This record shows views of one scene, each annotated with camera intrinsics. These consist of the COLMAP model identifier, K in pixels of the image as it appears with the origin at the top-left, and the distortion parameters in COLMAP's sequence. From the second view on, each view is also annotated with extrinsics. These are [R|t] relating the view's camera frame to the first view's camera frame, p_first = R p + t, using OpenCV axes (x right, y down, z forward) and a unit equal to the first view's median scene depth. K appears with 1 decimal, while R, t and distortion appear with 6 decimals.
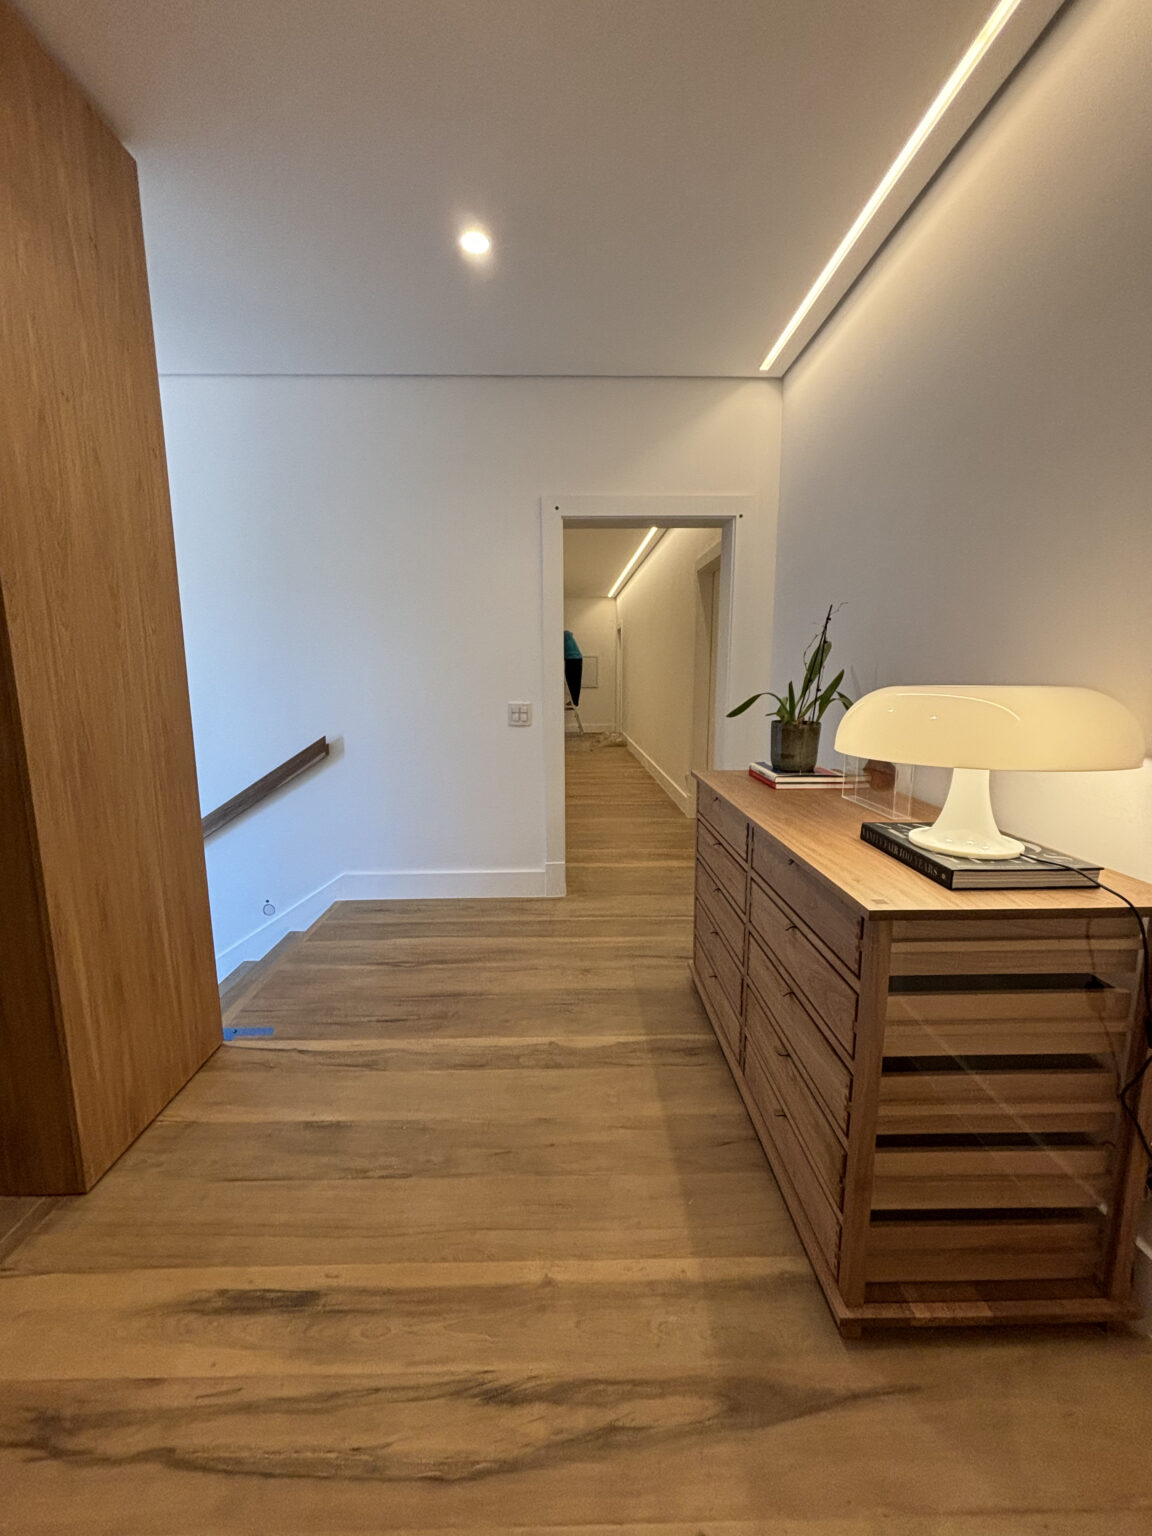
lens RADIAL K [[617.1, 0, 580.3], [0, 617.1, 765.9], [0, 0, 1]] dist [0.000720, -0.000951]
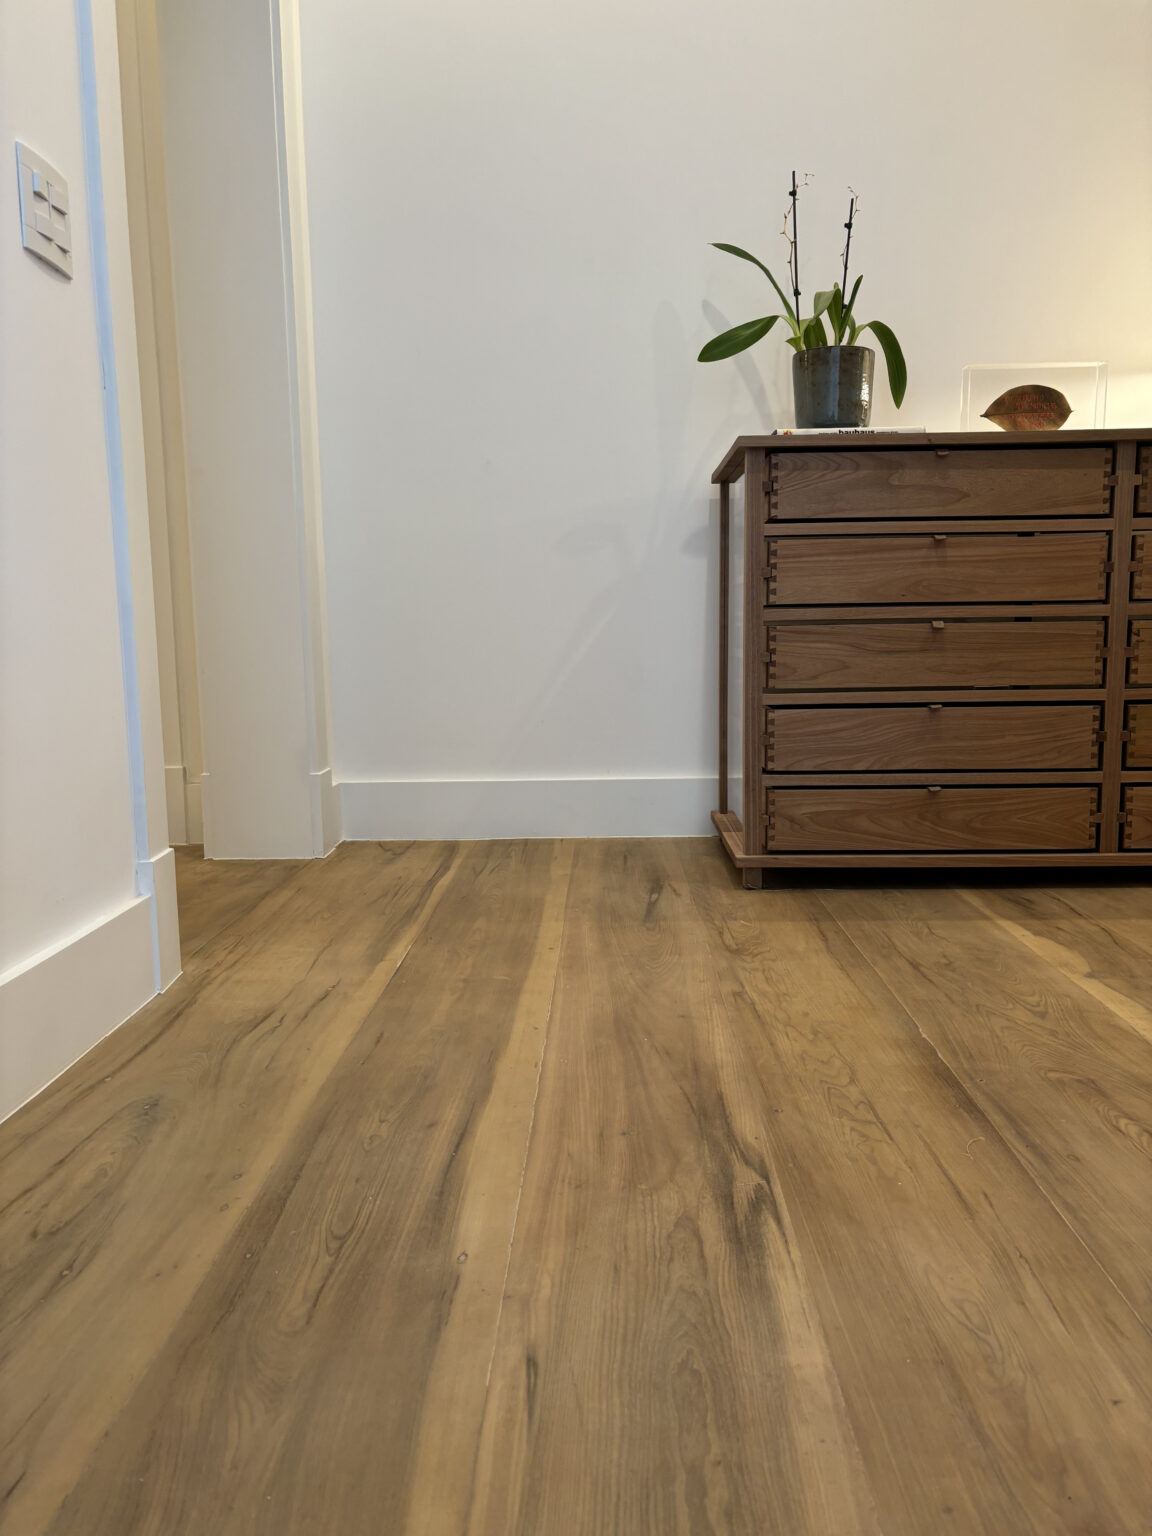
lens RADIAL K [[1157.6, 0, 592.1], [0, 1157.6, 774.2], [0, 0, 1]] dist [0.050157, -0.048940]
pose [[0.043437, -0.126807, 0.990976, -0.665411], [0.170996, 0.978219, 0.117679, 0.122476], [-0.984314, 0.164341, 0.064175, 0.992559]]
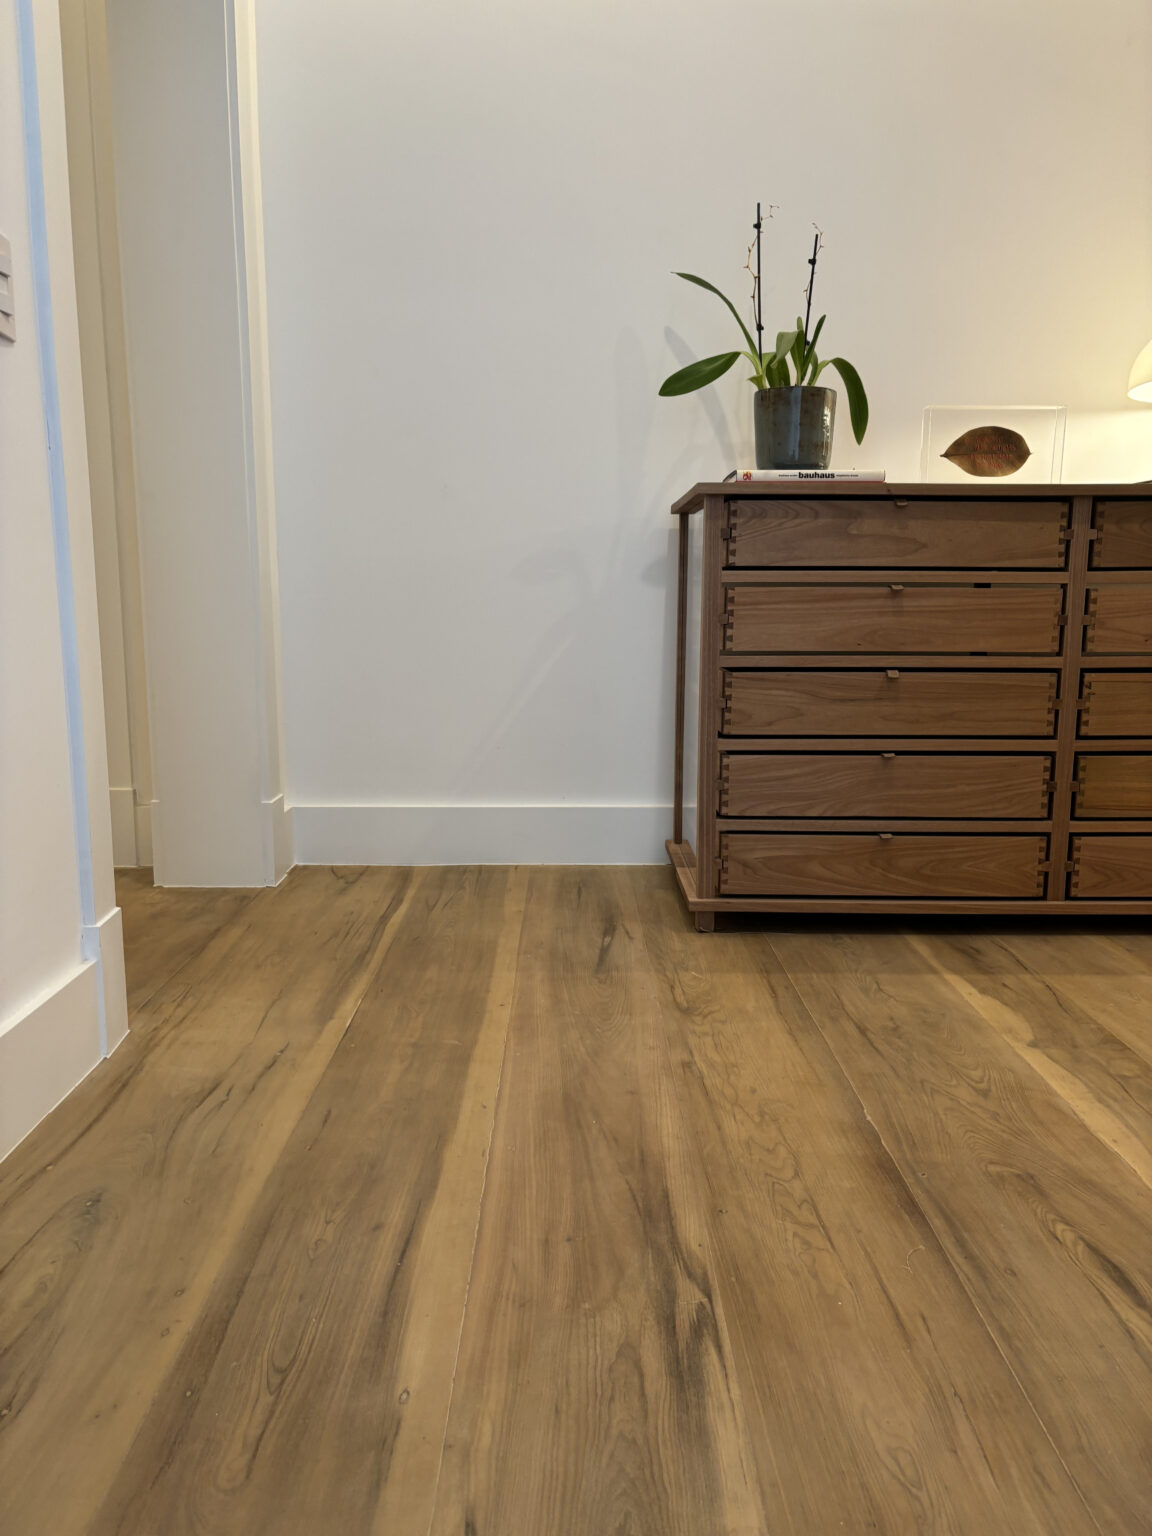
lens RADIAL K [[1157.6, 0, 582.7], [0, 1157.6, 777.5], [0, 0, 1]] dist [0.050157, -0.048940]
pose [[0.018260, -0.154986, 0.987748, -0.656177], [0.154020, 0.976557, 0.150383, 0.071464], [-0.987899, 0.149387, 0.041703, 0.981377]]
